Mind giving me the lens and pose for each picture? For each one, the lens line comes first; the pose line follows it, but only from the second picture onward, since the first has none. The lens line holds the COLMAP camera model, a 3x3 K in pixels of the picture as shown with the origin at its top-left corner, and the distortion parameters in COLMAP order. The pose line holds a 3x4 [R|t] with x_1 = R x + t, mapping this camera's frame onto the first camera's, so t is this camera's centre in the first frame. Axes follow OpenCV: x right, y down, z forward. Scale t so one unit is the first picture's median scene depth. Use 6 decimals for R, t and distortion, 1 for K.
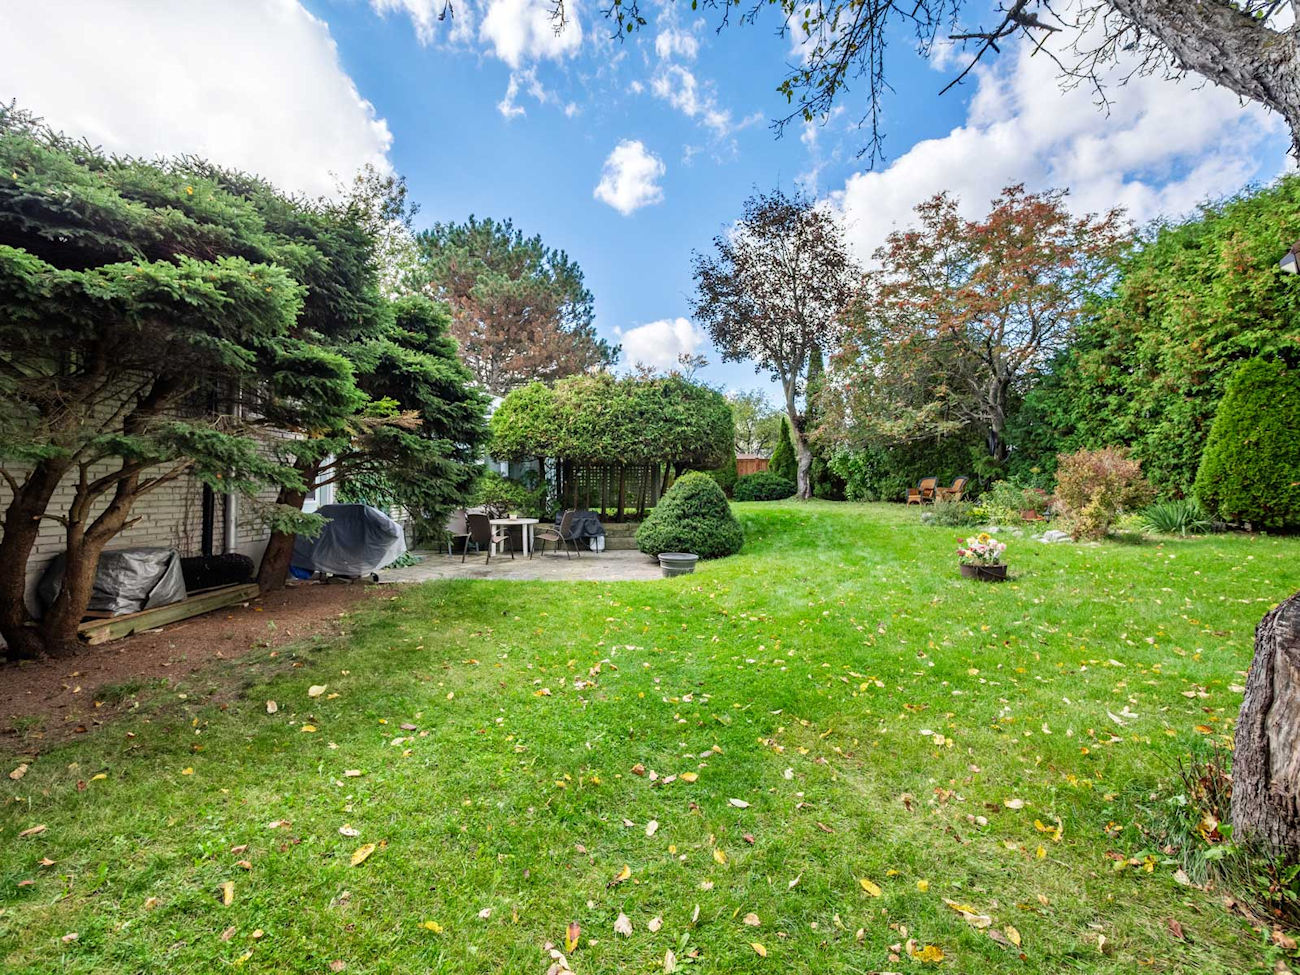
lens RADIAL K [[600.5, 0, 651.3], [0, 600.5, 484.2], [0, 0, 1]] dist [0.002373, -0.000456]
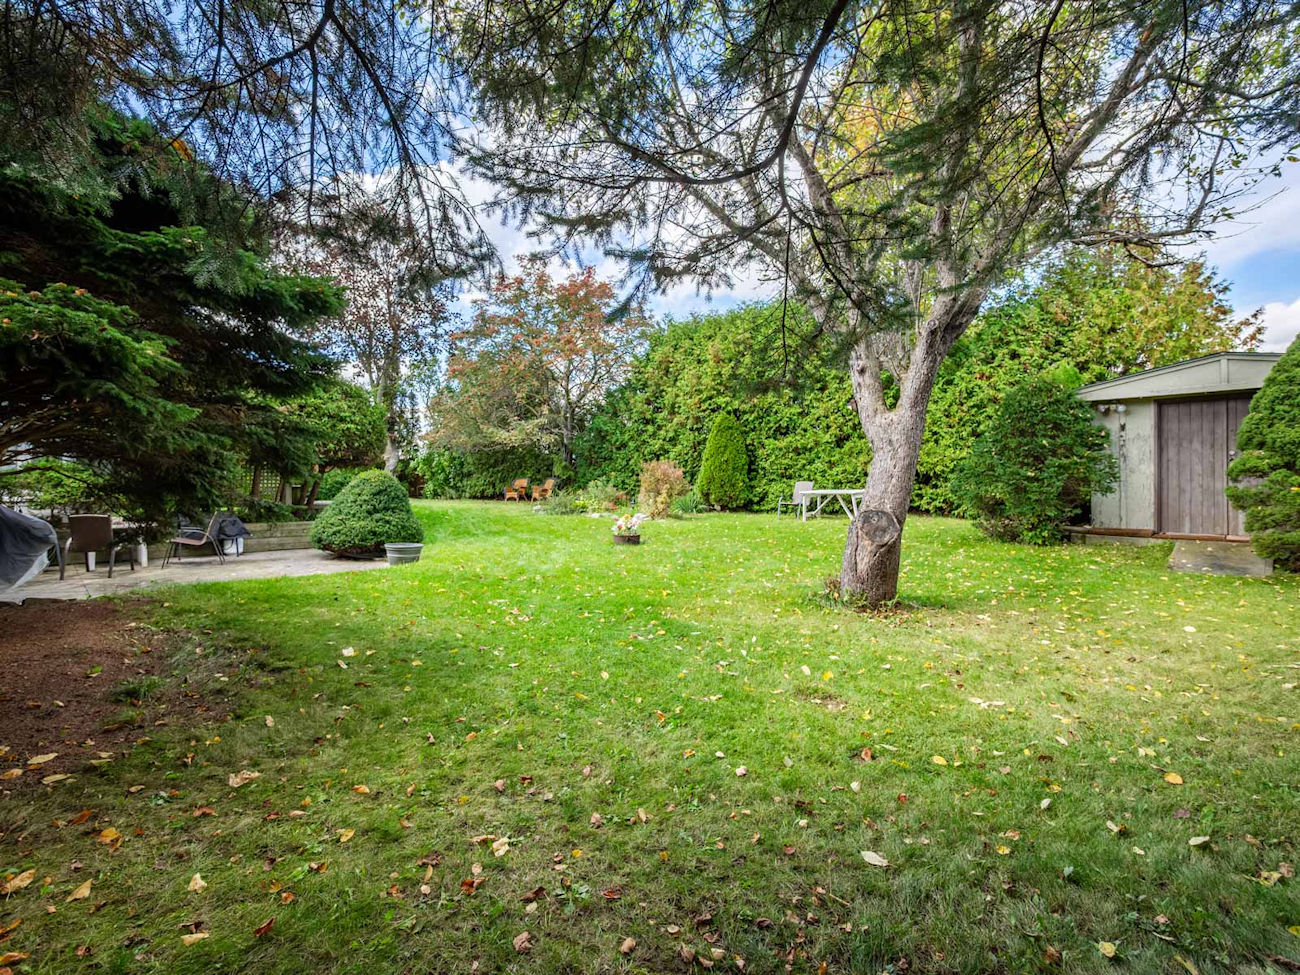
lens RADIAL K [[600.5, 0, 646.3], [0, 600.5, 492.3], [0, 0, 1]] dist [0.002373, -0.000456]
pose [[0.712025, -0.002927, 0.702148, -0.328974], [-0.005517, 0.999937, 0.009763, 0.007157], [-0.702133, -0.010825, 0.711964, -0.081671]]
